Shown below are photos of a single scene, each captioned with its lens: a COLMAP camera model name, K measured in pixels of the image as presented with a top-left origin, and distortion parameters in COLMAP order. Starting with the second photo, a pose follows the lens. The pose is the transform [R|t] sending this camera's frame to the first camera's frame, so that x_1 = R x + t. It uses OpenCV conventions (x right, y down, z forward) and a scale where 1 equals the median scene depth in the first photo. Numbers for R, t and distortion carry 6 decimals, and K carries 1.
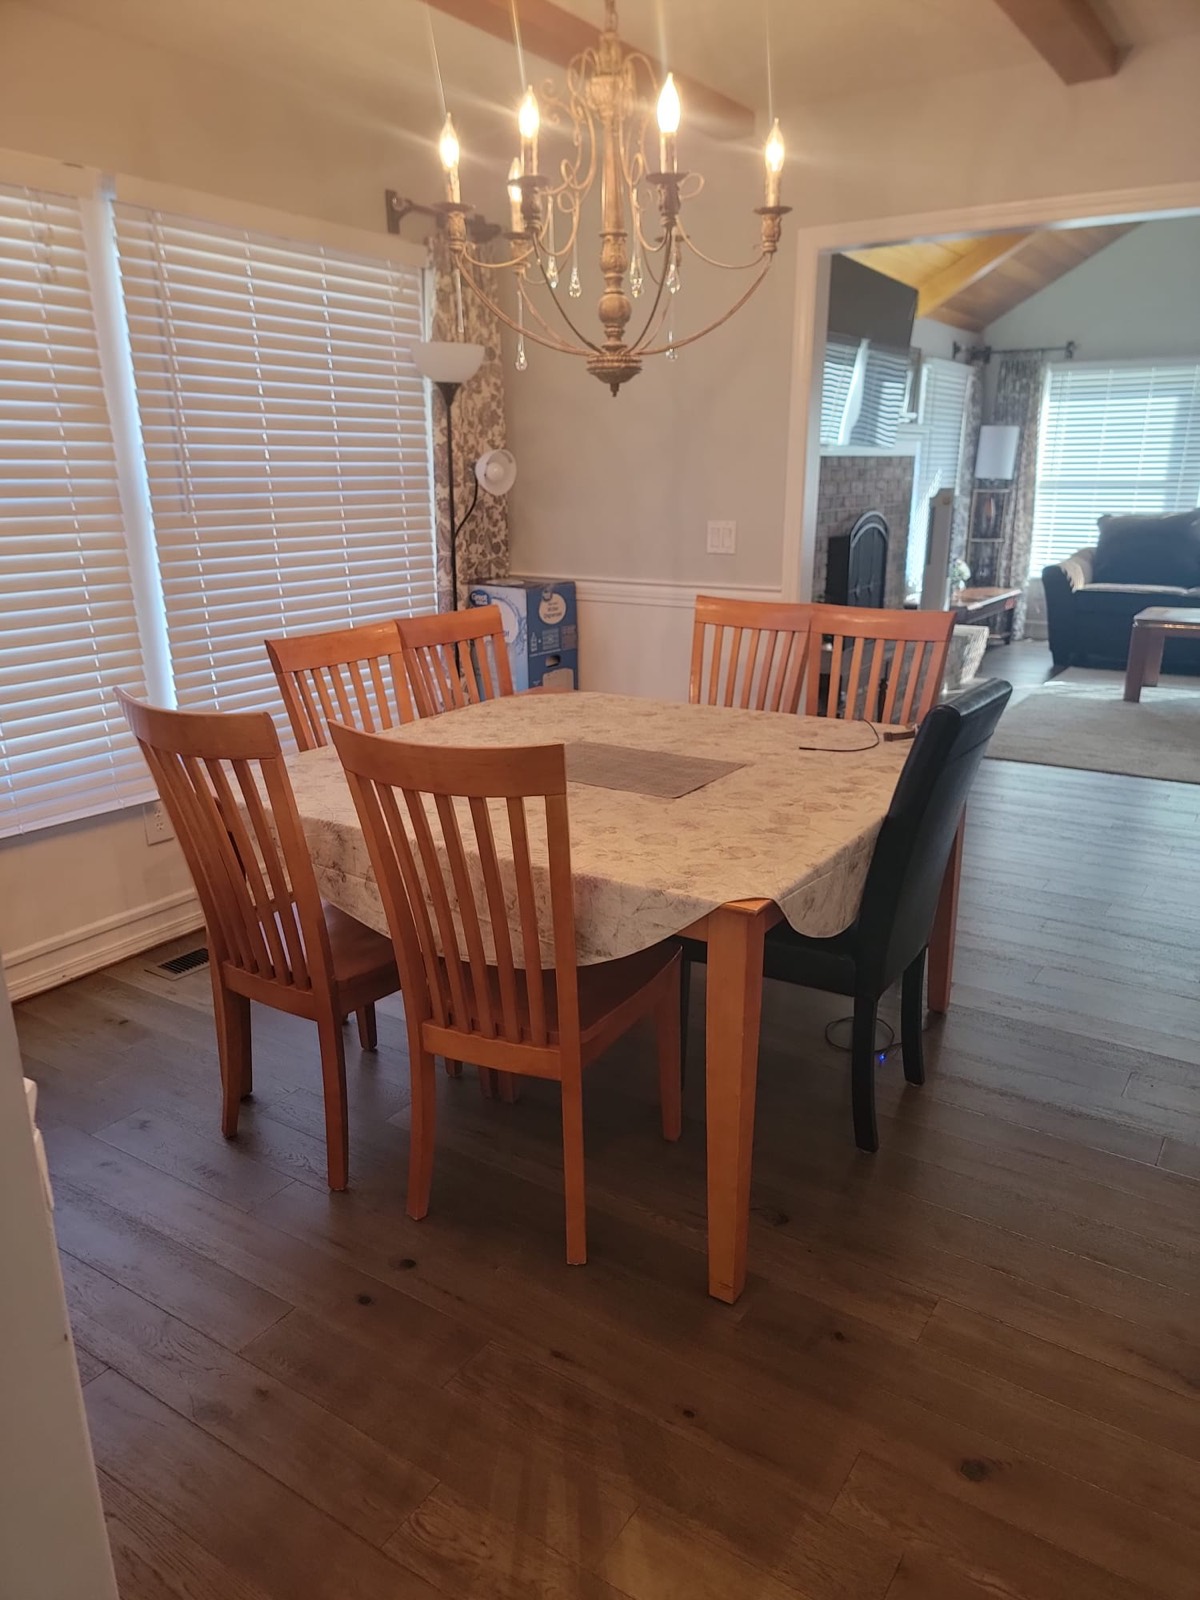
lens RADIAL K [[1125.2, 0, 619.8], [0, 1125.2, 812.4], [0, 0, 1]] dist [0.072726, -0.044428]
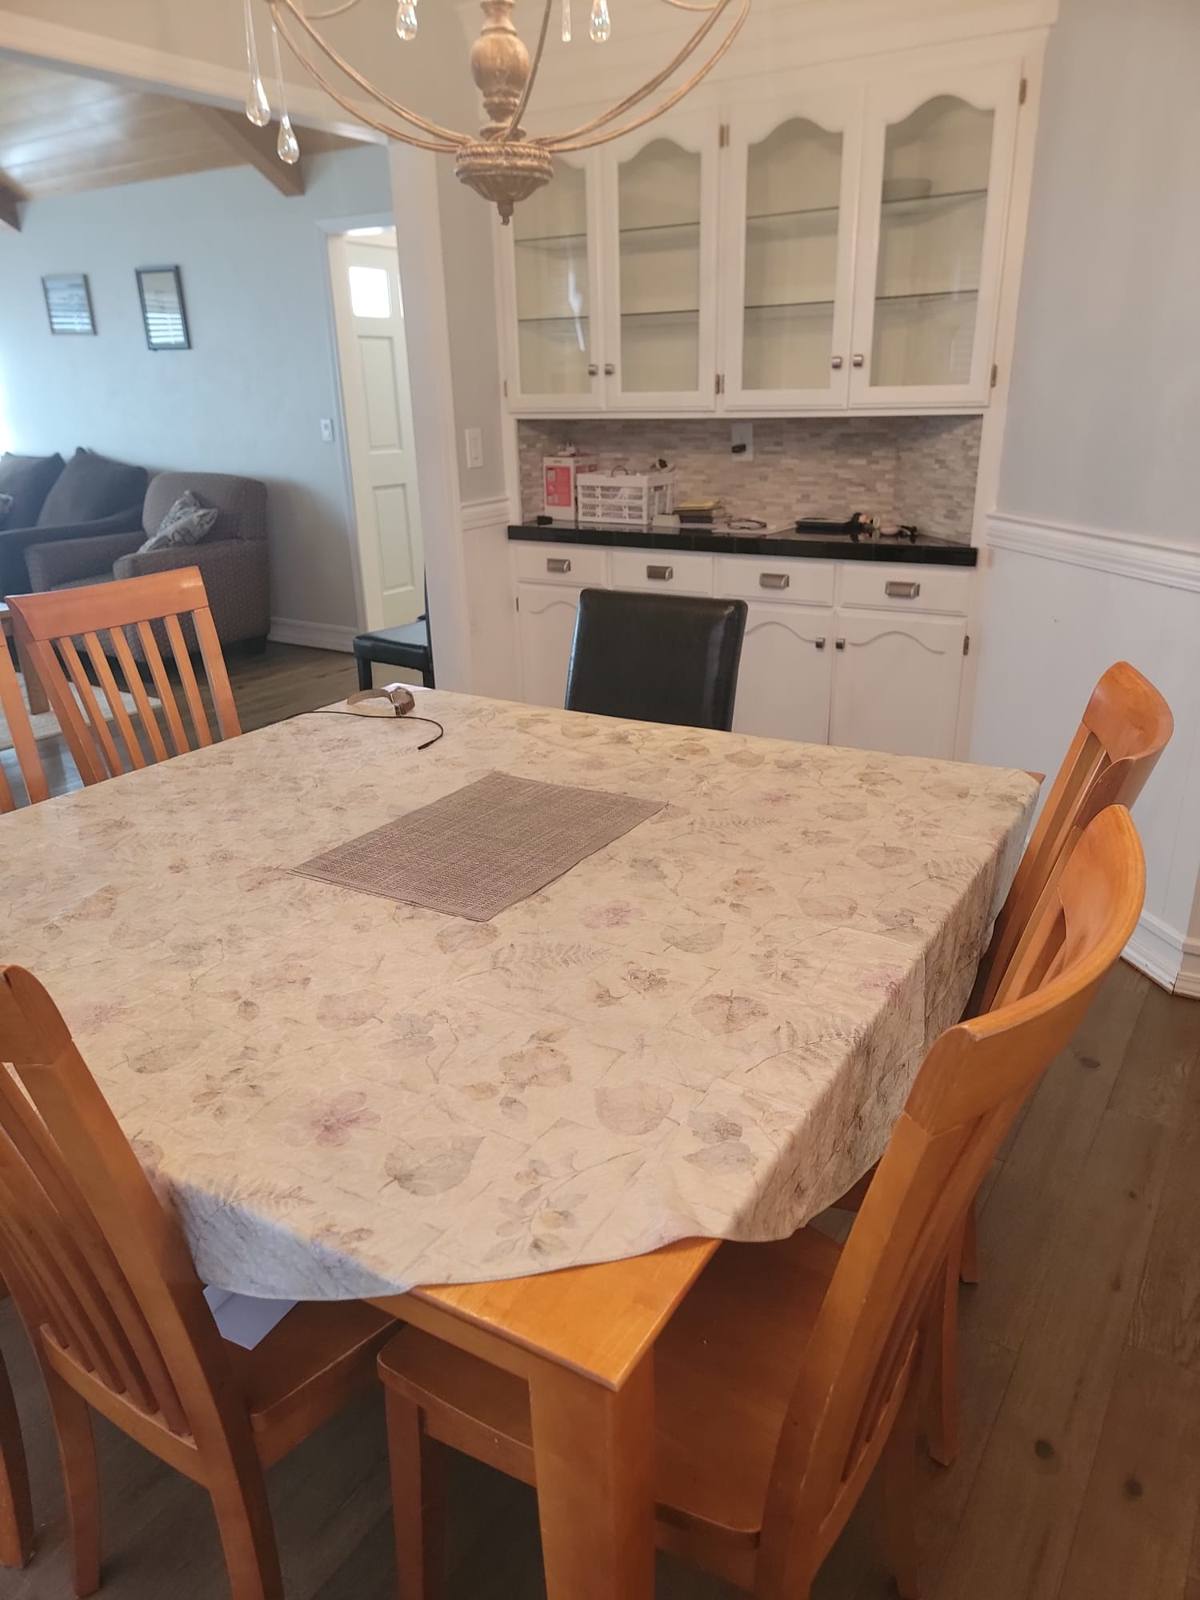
lens RADIAL K [[1125.2, 0, 619.8], [0, 1125.2, 812.4], [0, 0, 1]] dist [0.072726, -0.044428]
pose [[-0.020931, -0.352018, 0.935759, -0.415593], [0.308690, 0.887959, 0.340941, -0.173565], [-0.950933, 0.295995, 0.090078, 0.610088]]
